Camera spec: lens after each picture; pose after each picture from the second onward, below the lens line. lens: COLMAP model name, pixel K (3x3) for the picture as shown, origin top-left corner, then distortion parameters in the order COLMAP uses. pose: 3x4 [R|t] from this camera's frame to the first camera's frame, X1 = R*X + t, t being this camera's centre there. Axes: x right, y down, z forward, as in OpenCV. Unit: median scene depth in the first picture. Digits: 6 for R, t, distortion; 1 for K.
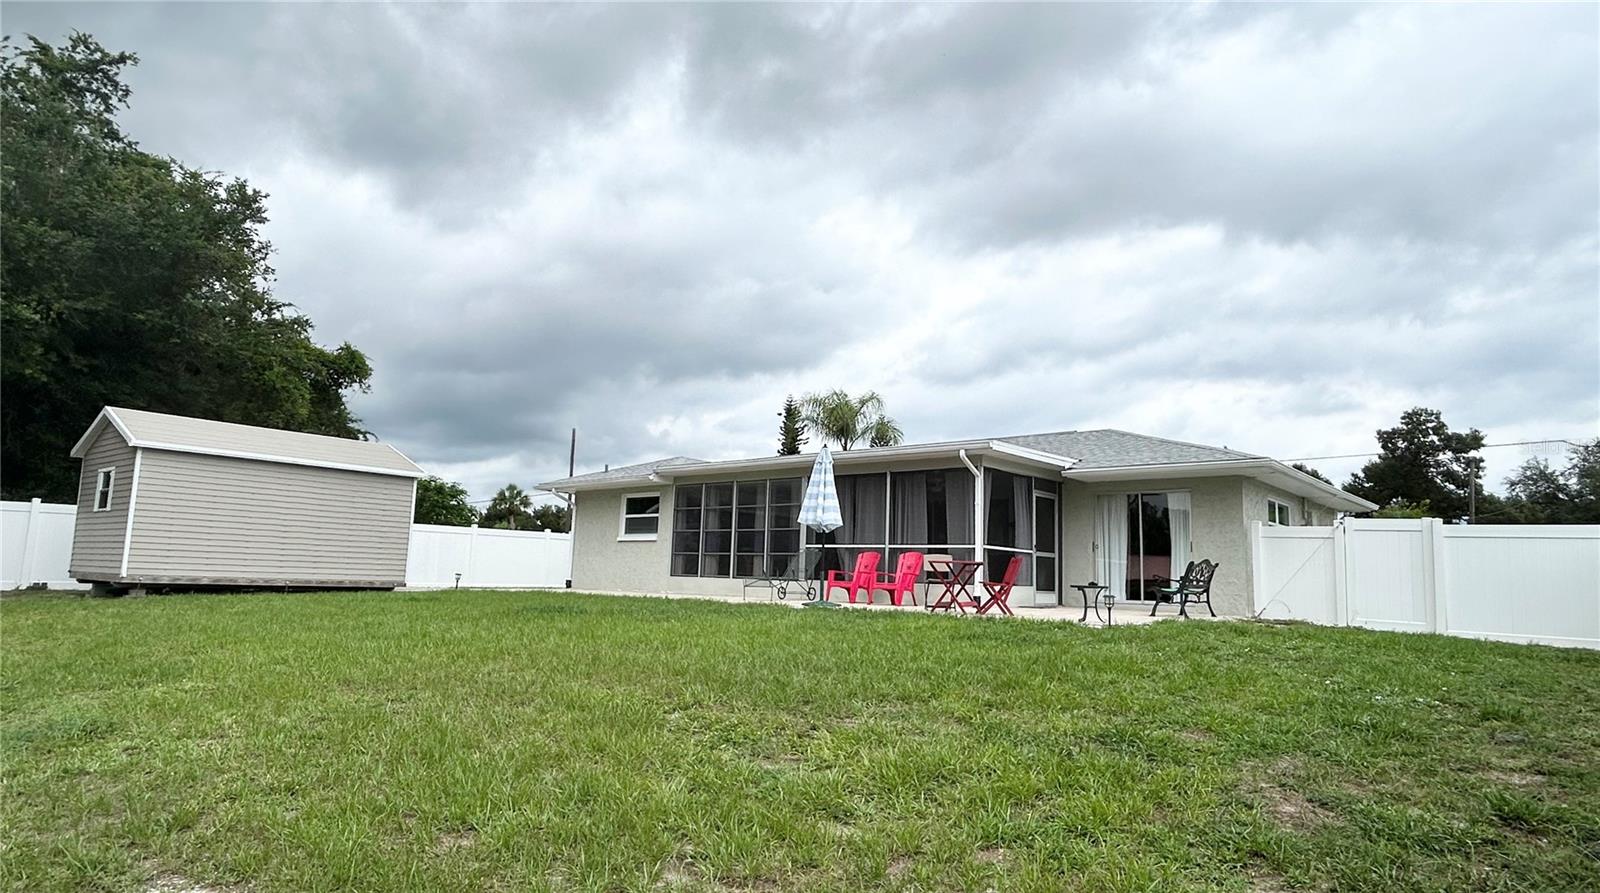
lens RADIAL K [[973.0, 0, 813.8], [0, 973.0, 446.0], [0, 0, 1]] dist [0.030339, 0.000669]
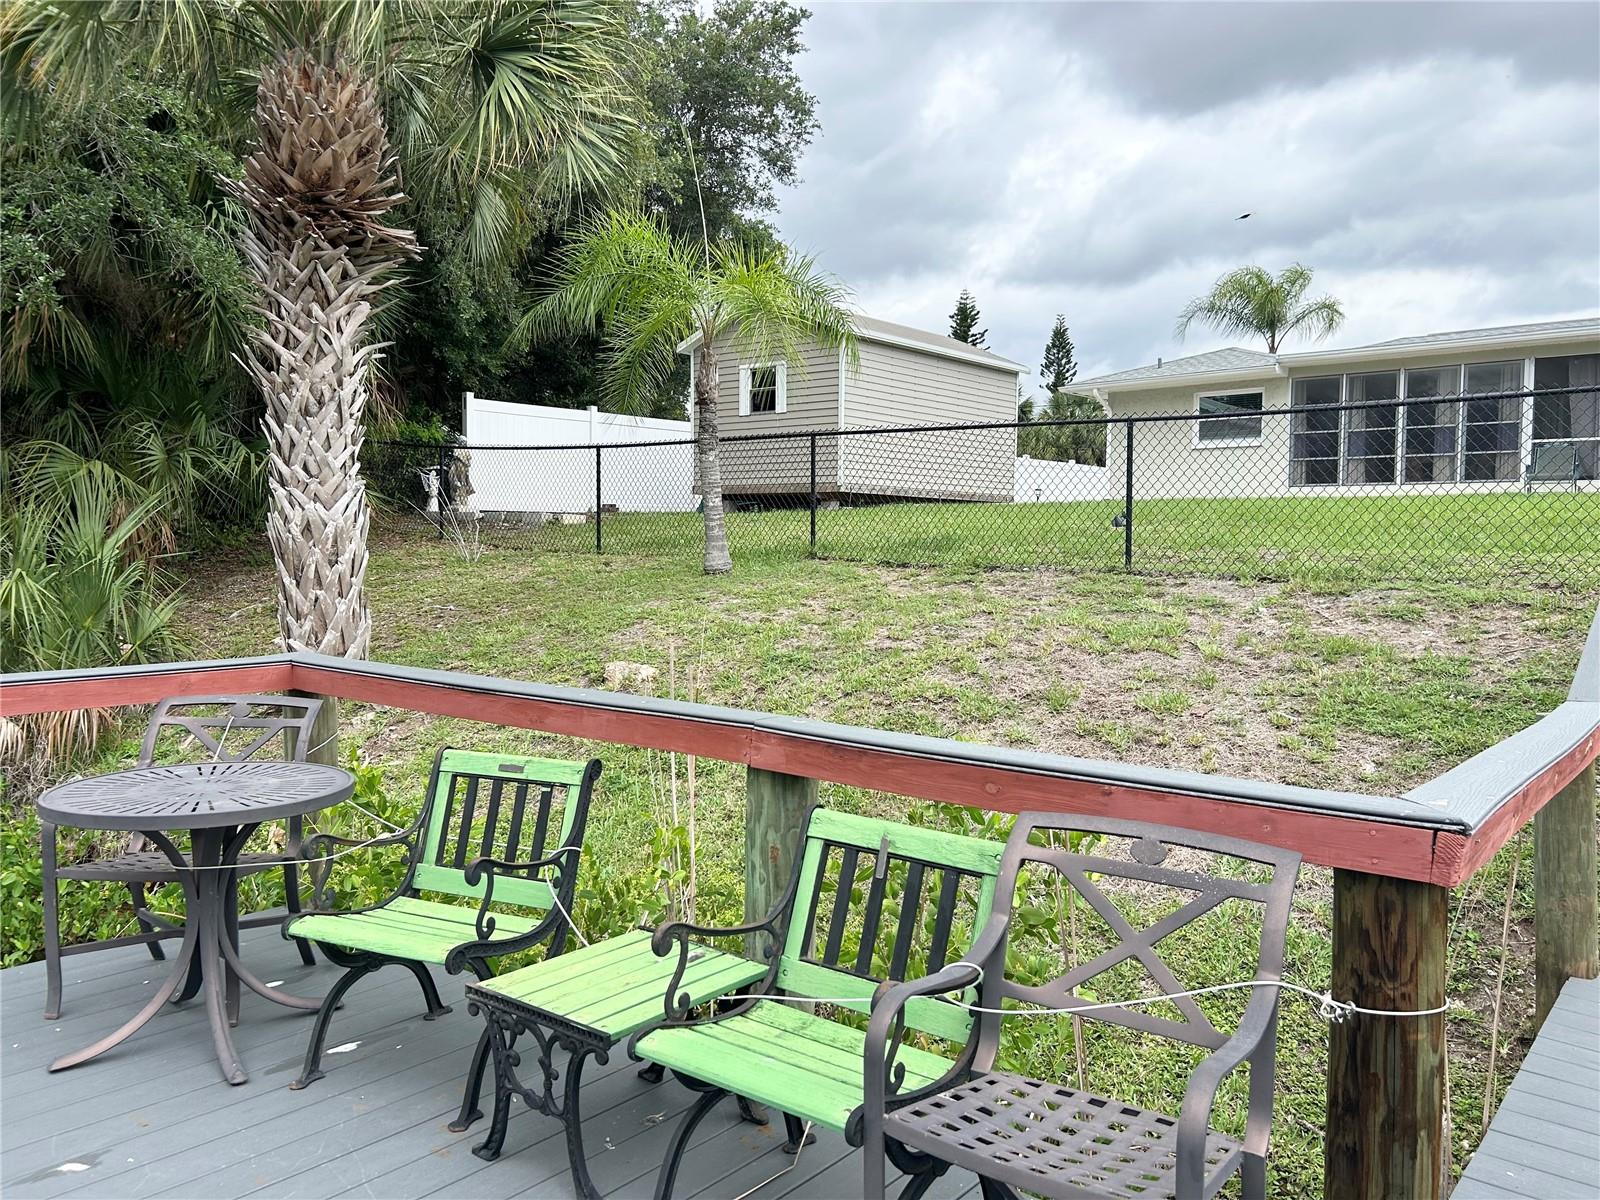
lens RADIAL K [[1199.6, 0, 798.5], [0, 1199.6, 597.2], [0, 0, 1]] dist [0.057244, -0.060581]
pose [[0.999805, -0.018485, 0.006936, -0.602181], [0.016864, 0.982238, 0.186881, 0.023611], [-0.010267, -0.186727, 0.982358, -0.062671]]
